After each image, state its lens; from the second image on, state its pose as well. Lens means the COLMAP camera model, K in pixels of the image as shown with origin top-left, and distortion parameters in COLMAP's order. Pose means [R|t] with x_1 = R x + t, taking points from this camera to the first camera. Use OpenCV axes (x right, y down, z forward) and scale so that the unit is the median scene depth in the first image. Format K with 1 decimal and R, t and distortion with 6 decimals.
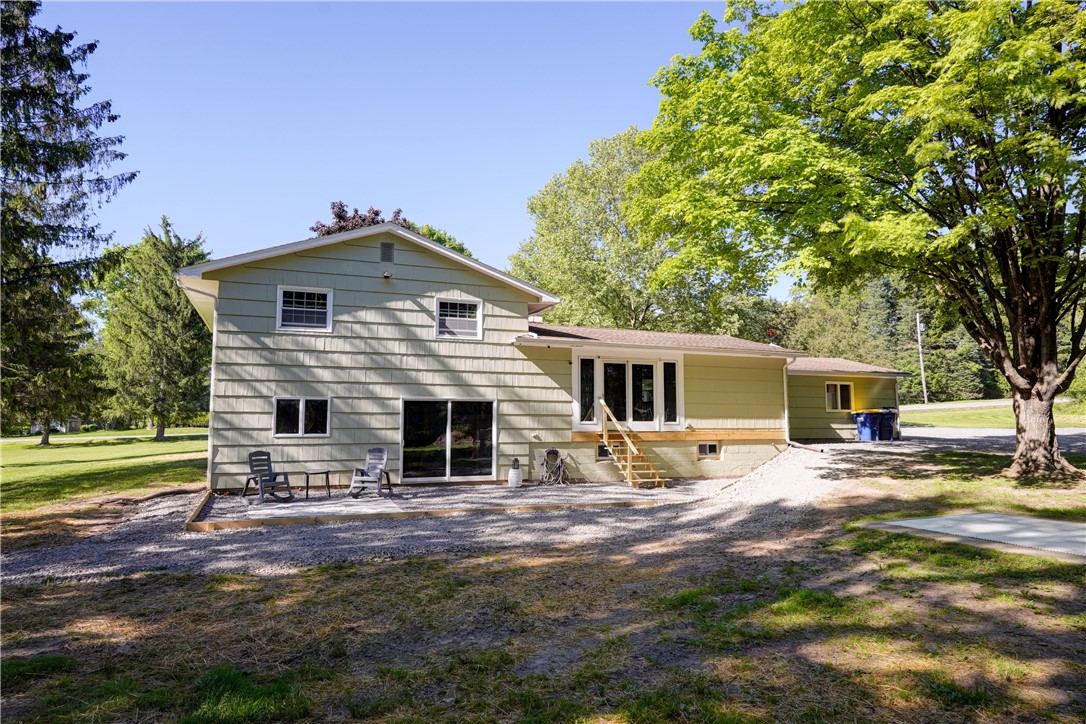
lens RADIAL K [[689.2, 0, 543.8], [0, 689.2, 361.9], [0, 0, 1]] dist [0.006020, -0.000796]
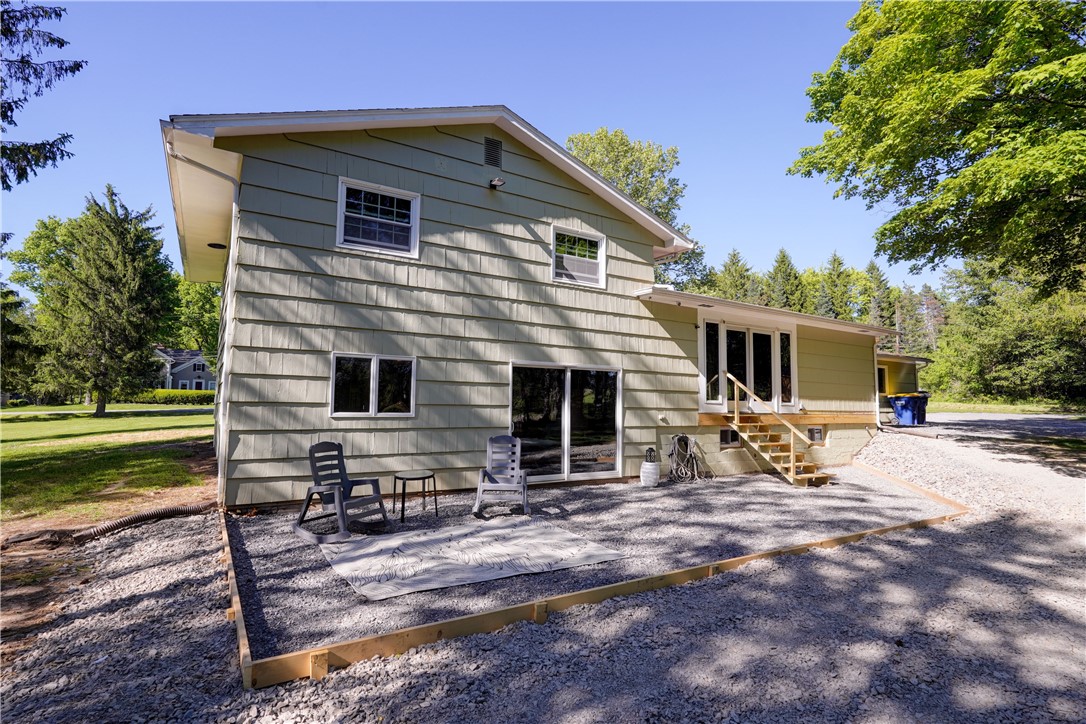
lens RADIAL K [[549.1, 0, 543.6], [0, 549.1, 364.3], [0, 0, 1]] dist [0.001806, 0.001182]
pose [[0.984249, 0.025594, 0.174923, -0.258994], [-0.028151, 0.999530, 0.012151, 0.044416], [-0.174530, -0.016883, 0.984507, 0.427592]]
